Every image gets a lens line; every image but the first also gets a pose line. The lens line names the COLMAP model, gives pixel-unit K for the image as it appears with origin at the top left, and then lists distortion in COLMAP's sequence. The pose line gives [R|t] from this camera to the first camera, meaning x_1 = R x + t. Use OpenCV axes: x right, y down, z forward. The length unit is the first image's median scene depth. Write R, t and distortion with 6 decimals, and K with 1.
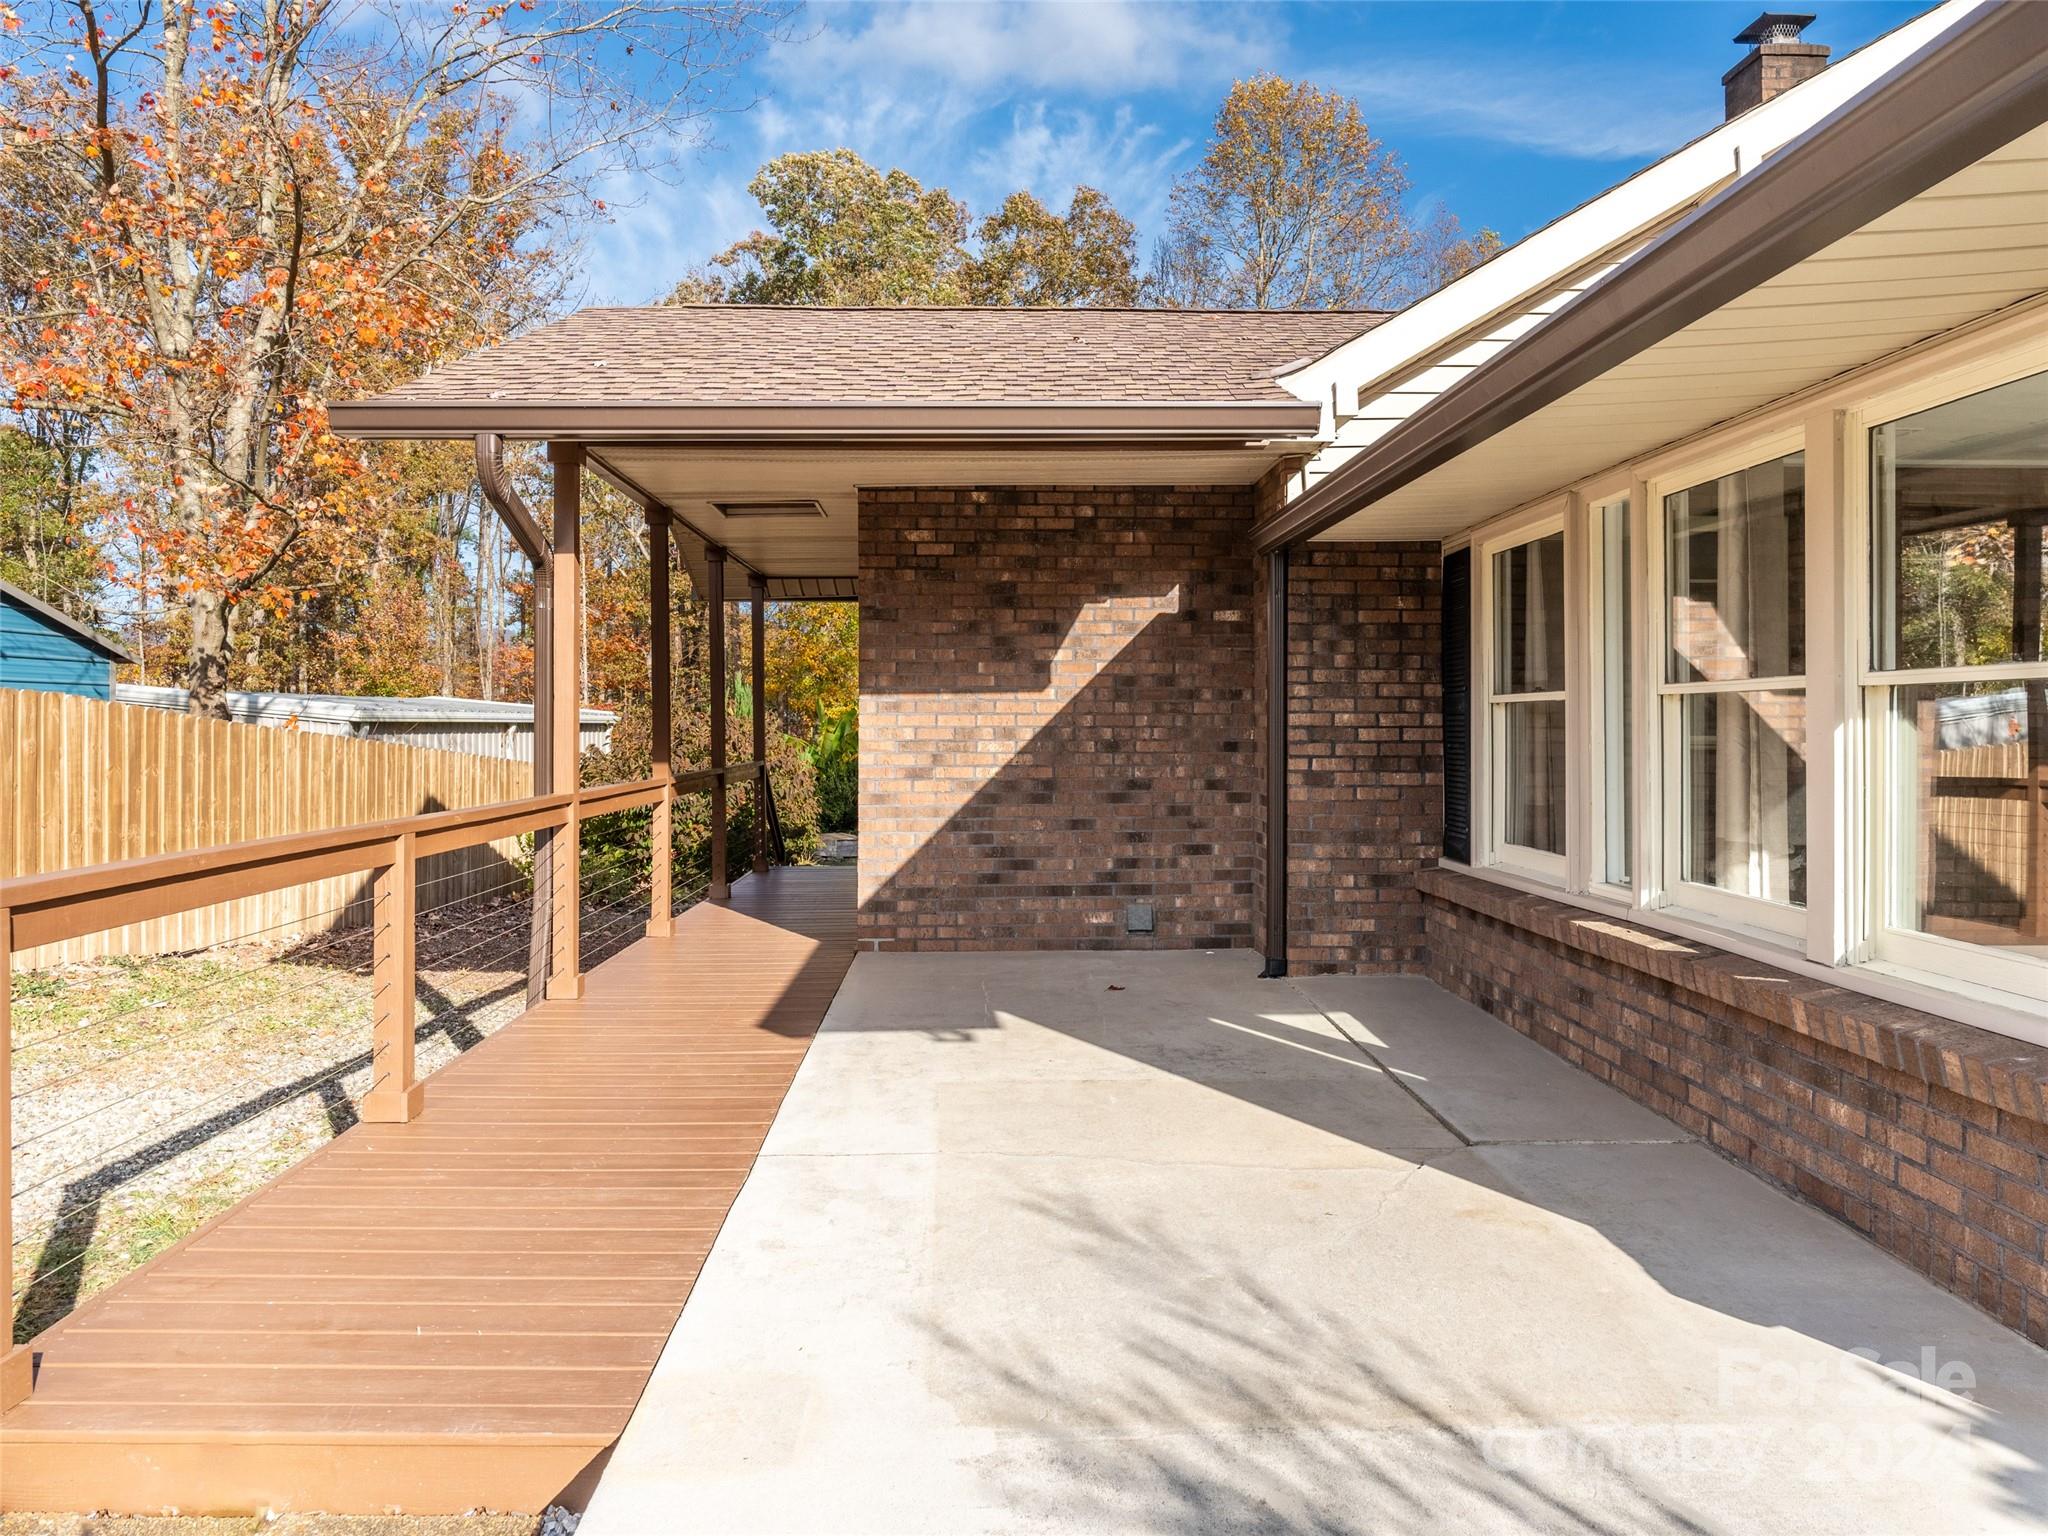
lens RADIAL K [[1447.0, 0, 1021.9], [0, 1447.0, 727.8], [0, 0, 1]] dist [-0.022483, 0.039429]
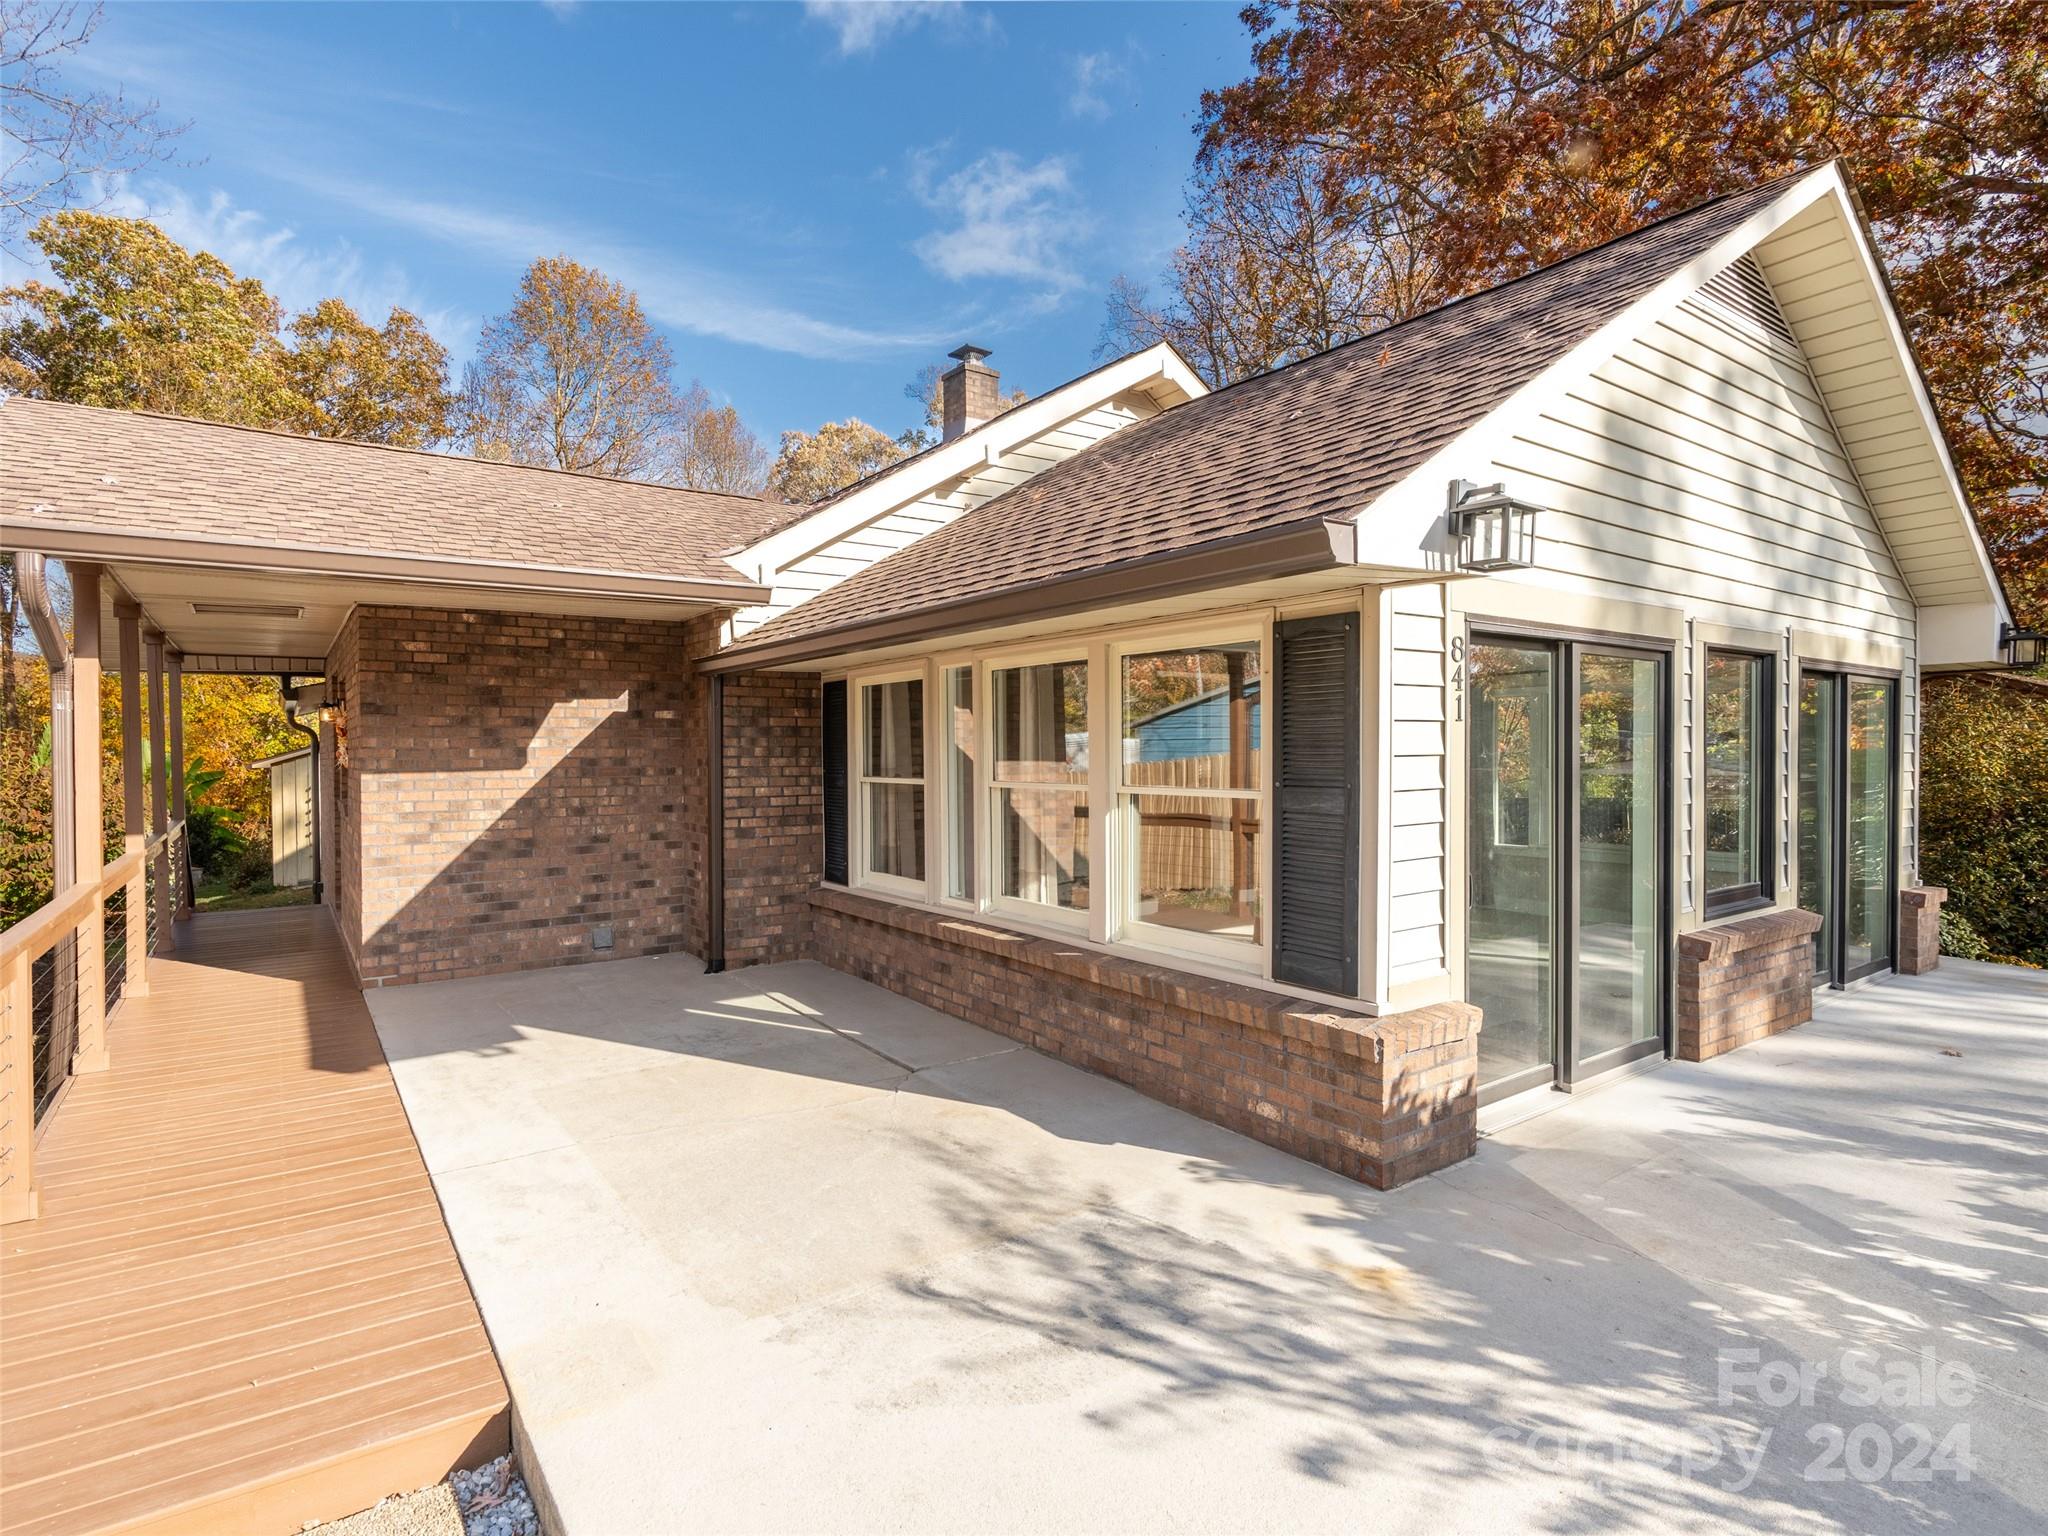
lens RADIAL K [[1047.2, 0, 1016.5], [0, 1047.2, 766.5], [0, 0, 1]] dist [-0.004300, 0.002038]
pose [[0.828683, -0.006612, 0.559679, -0.147437], [0.000444, 0.999938, 0.011155, -0.040263], [-0.559718, -0.008996, 0.828634, -0.025877]]
